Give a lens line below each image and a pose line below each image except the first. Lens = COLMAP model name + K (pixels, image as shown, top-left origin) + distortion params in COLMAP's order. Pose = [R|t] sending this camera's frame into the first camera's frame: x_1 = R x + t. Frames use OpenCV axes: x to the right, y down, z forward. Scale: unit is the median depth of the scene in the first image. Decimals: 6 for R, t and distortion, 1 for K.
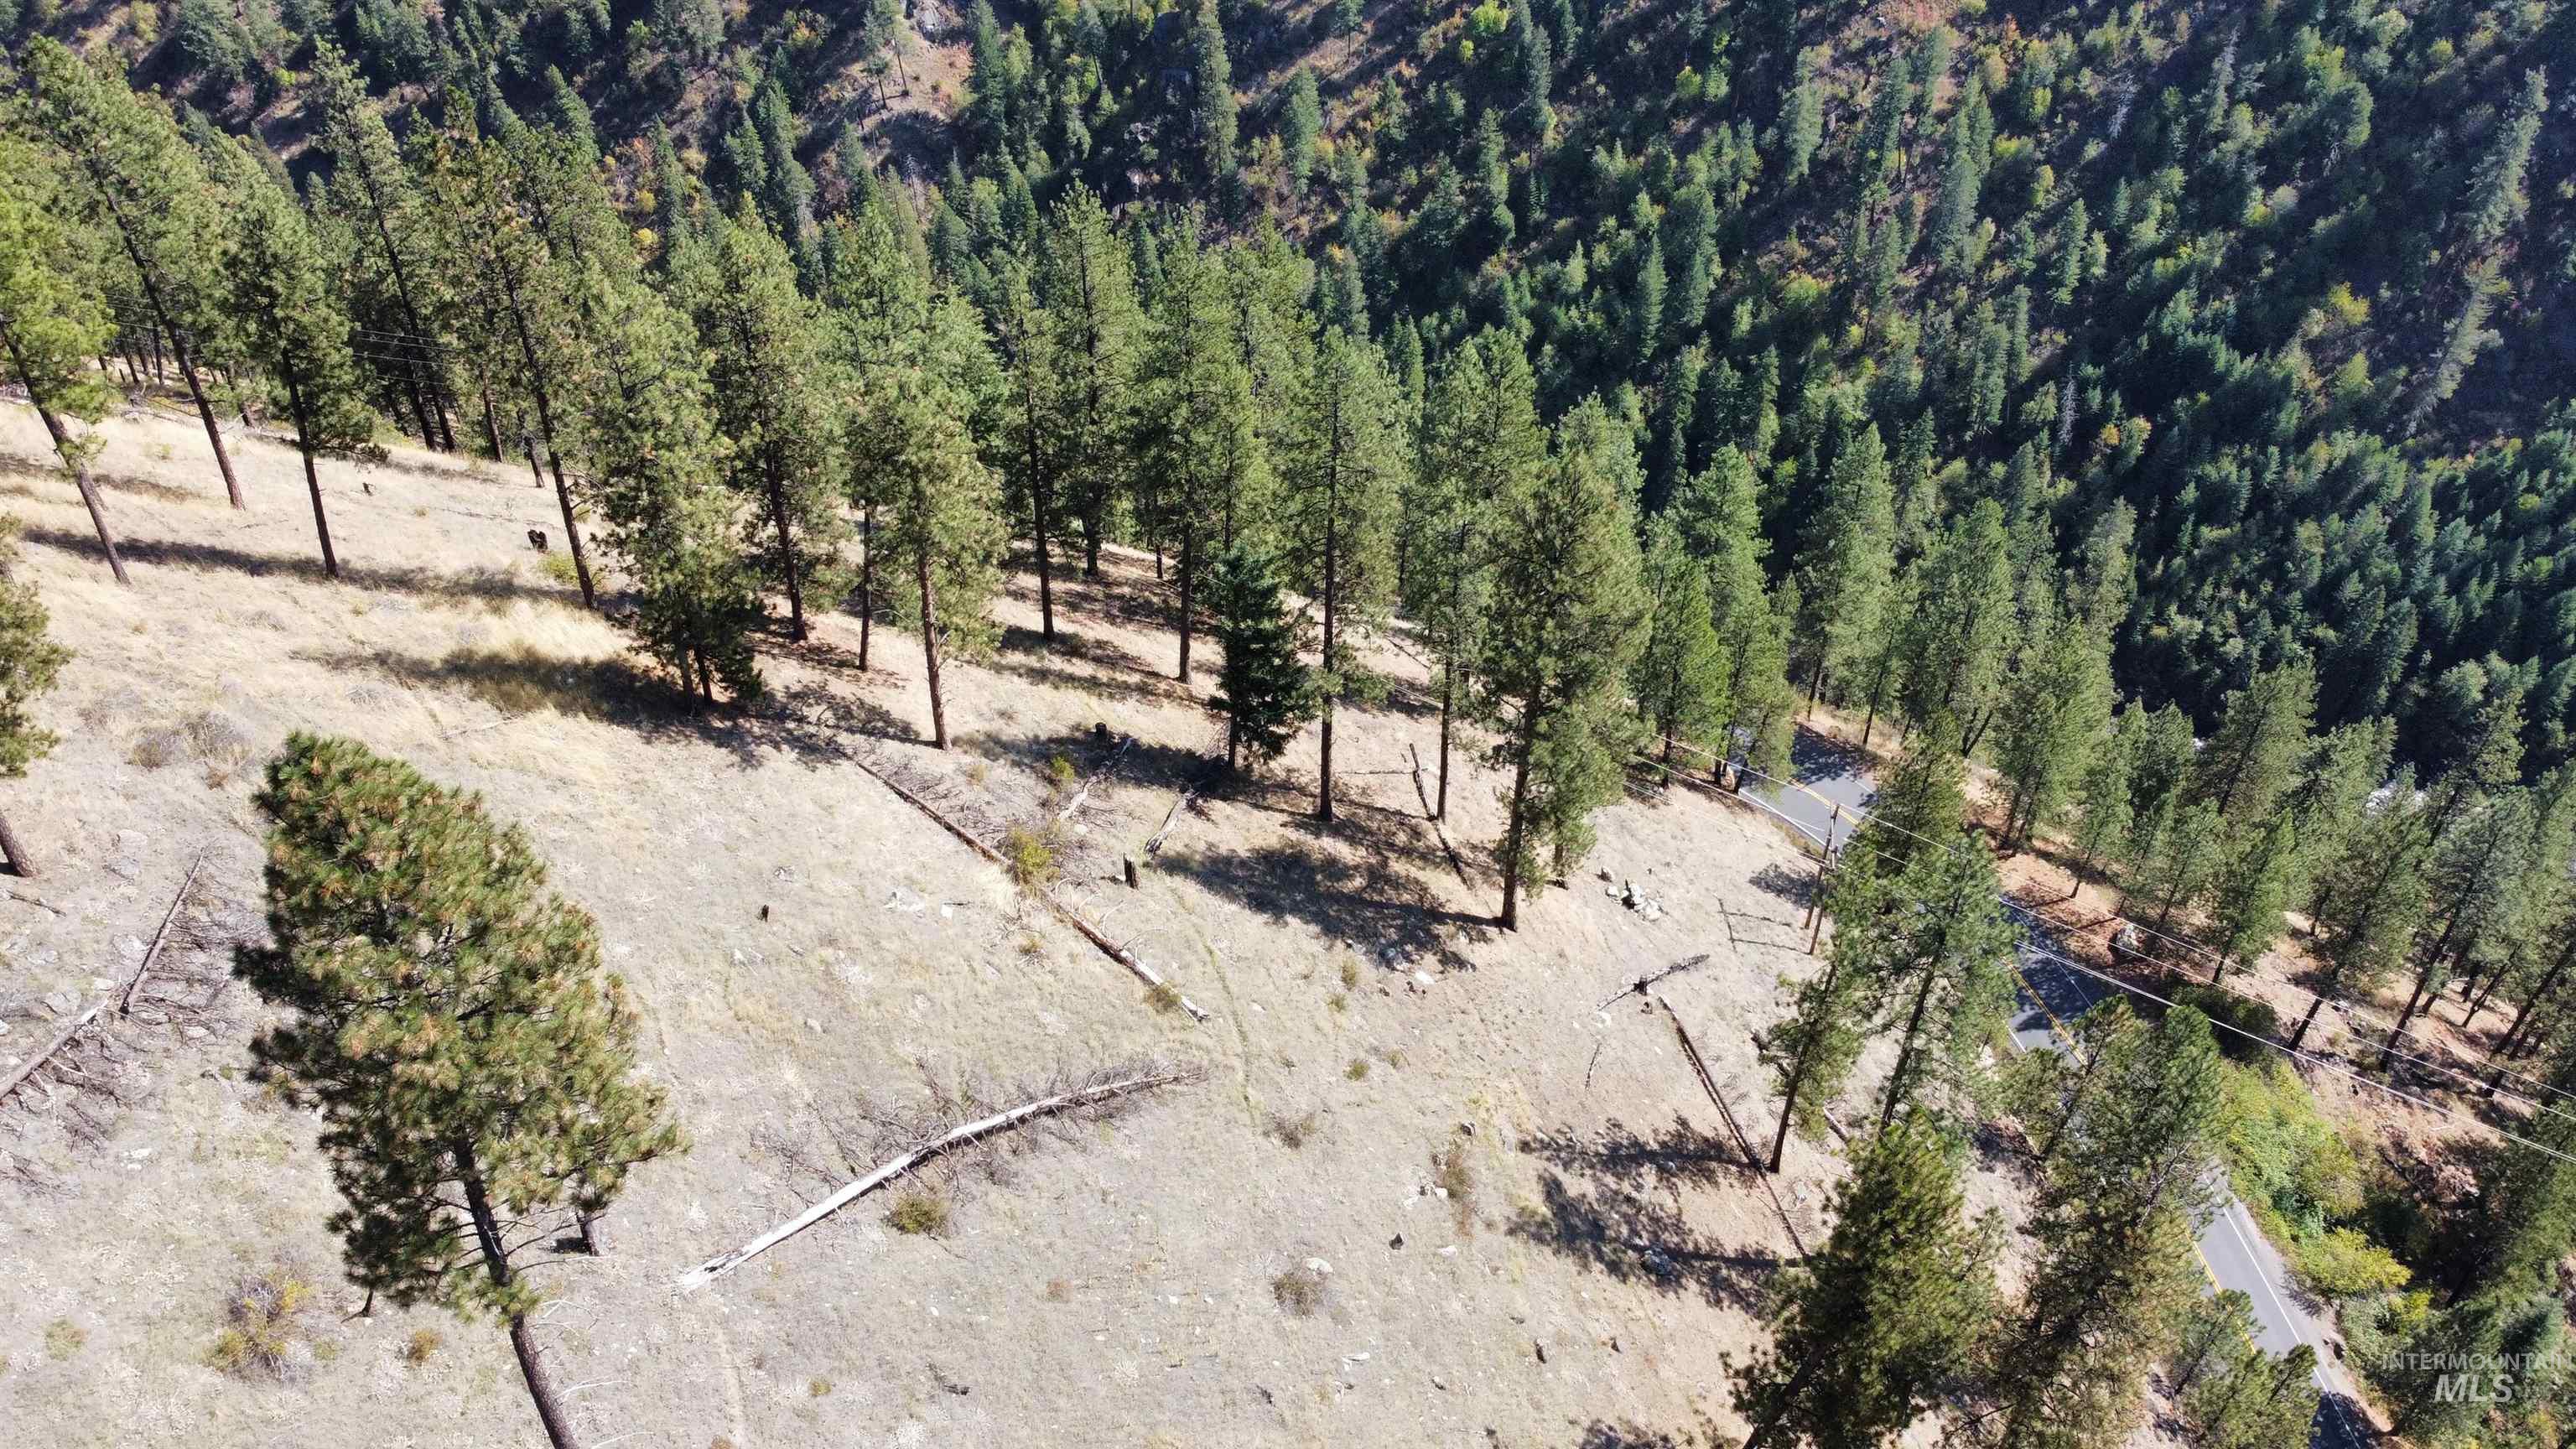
lens RADIAL K [[1945.4, 0, 1307.0], [0, 1945.4, 732.5], [0, 0, 1]] dist [-0.001341, -0.009095]
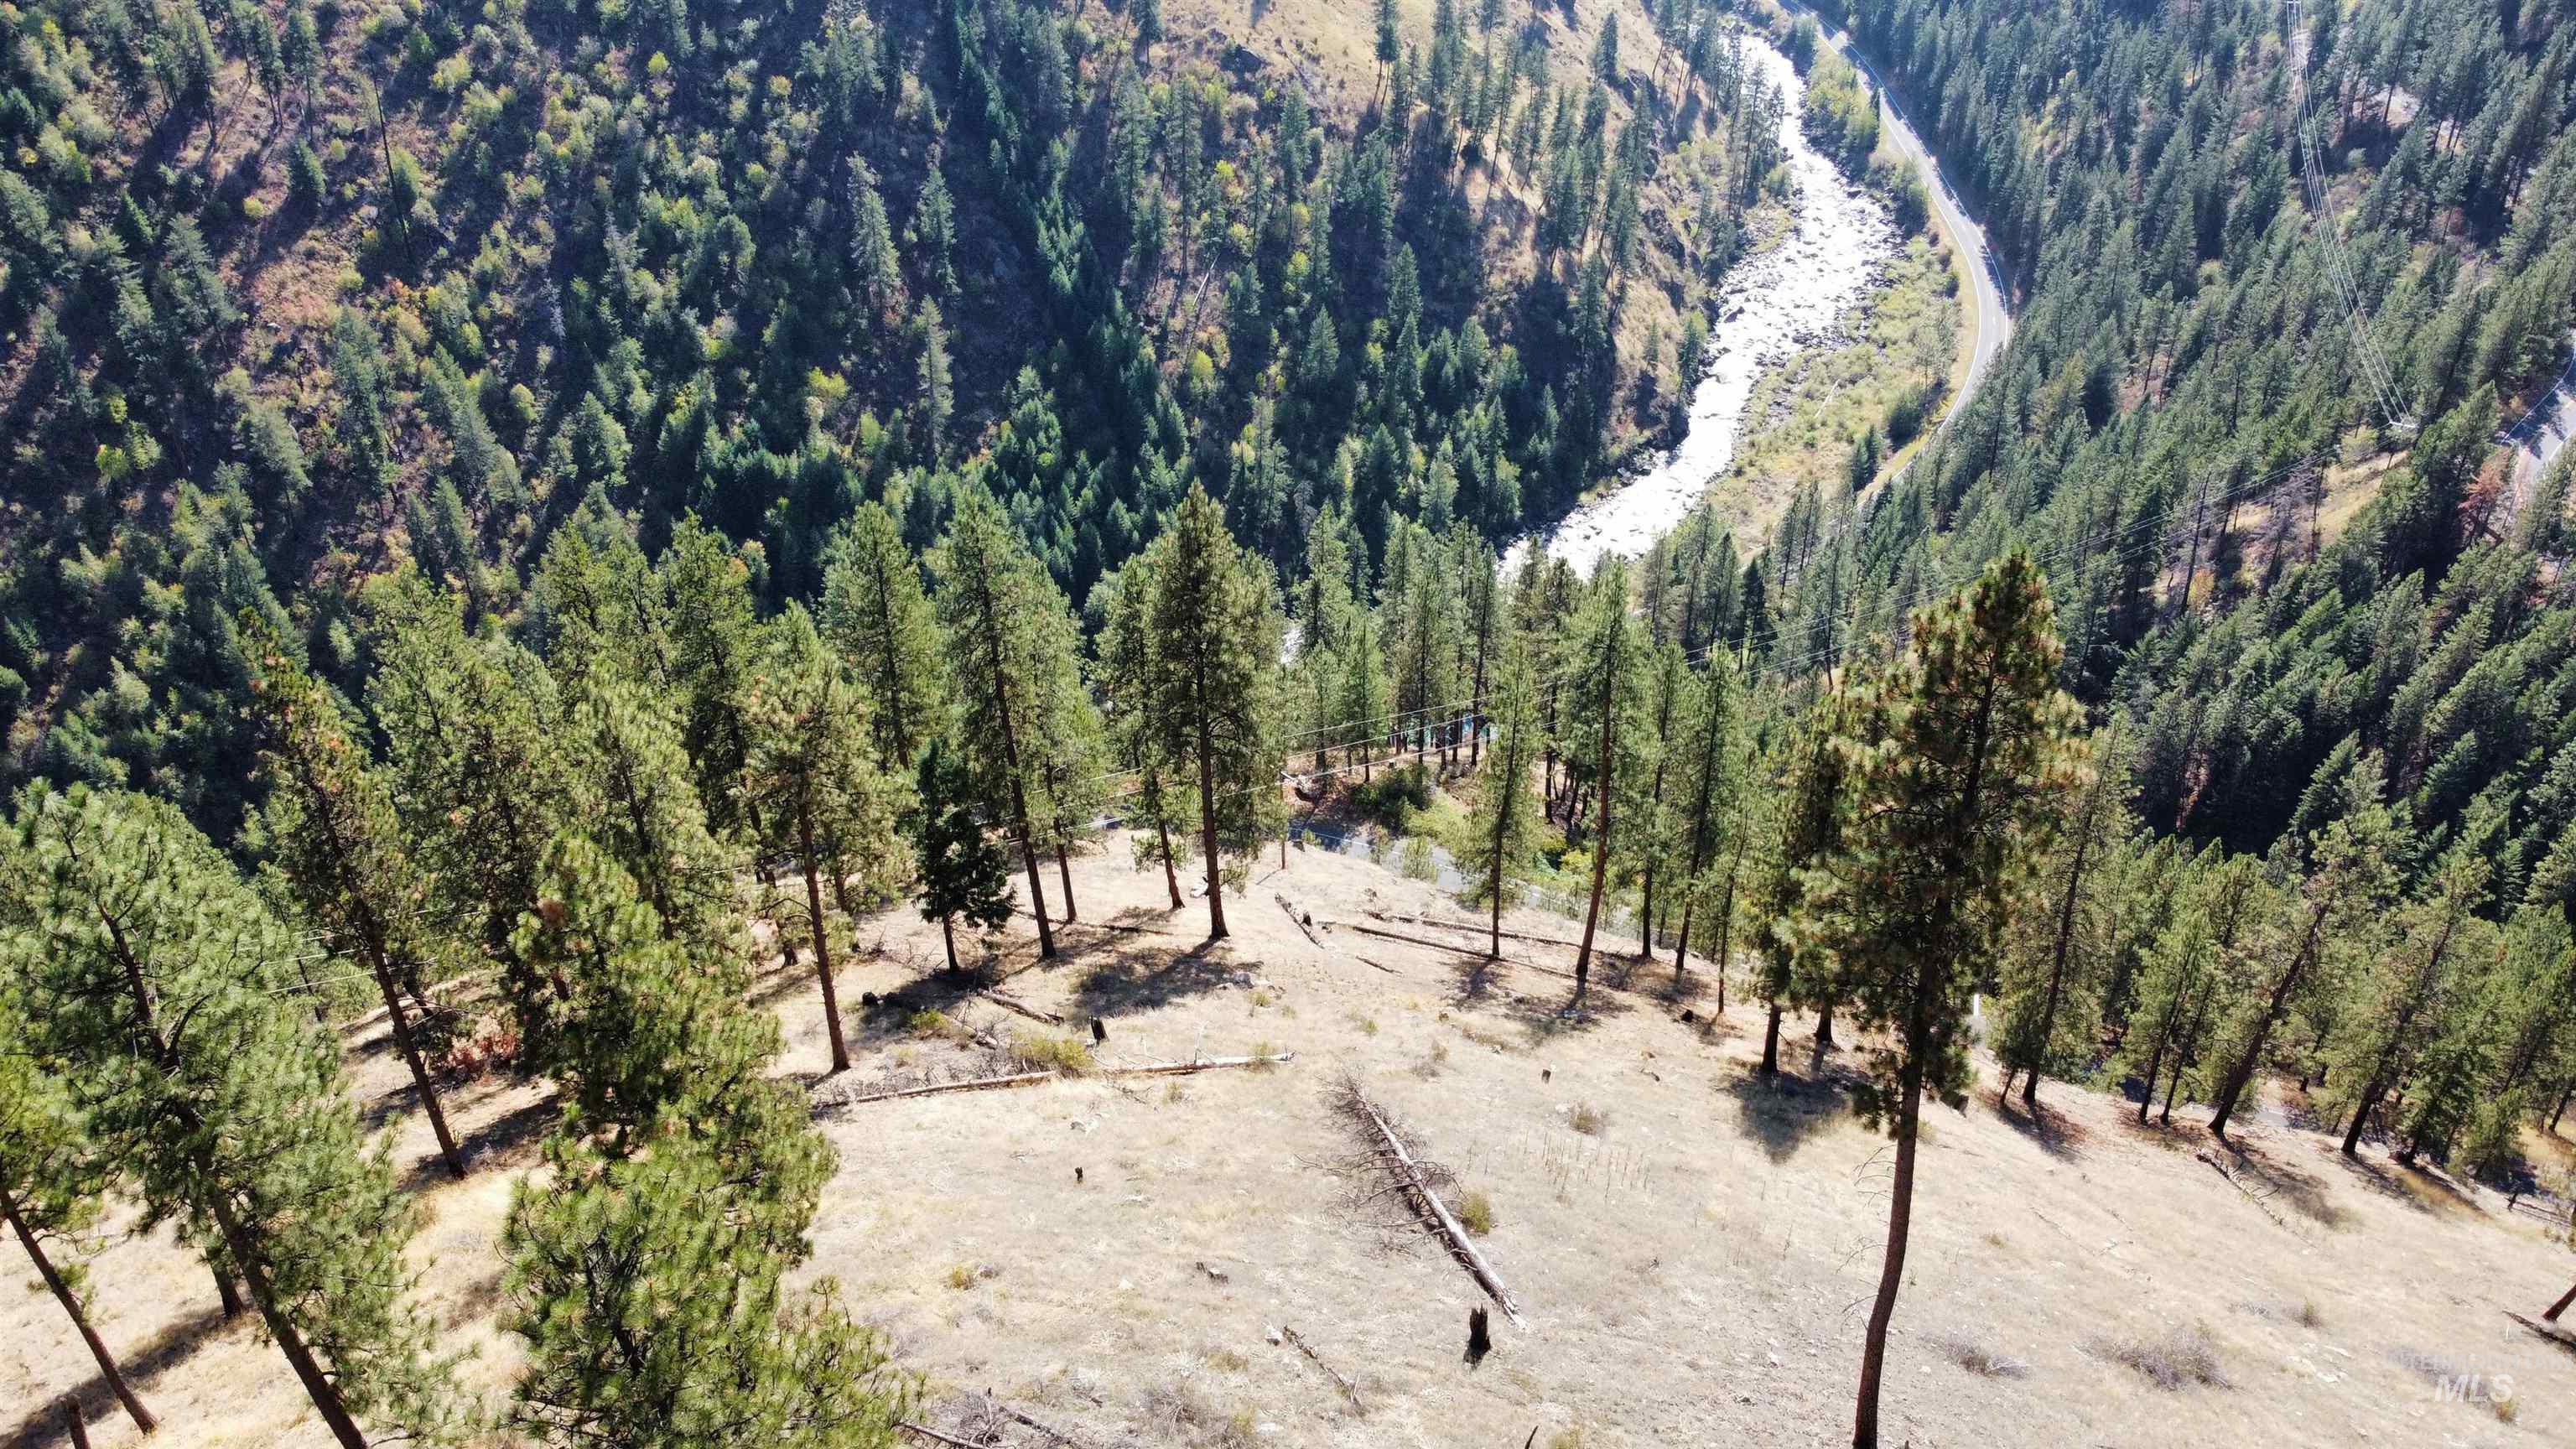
lens RADIAL K [[1945.4, 0, 1302.3], [0, 1945.4, 743.2], [0, 0, 1]] dist [-0.001341, -0.009095]
pose [[0.567419, -0.489375, 0.662229, -0.170859], [0.559061, 0.819418, 0.126513, -0.032639], [-0.604555, 0.298440, 0.738544, 0.036451]]
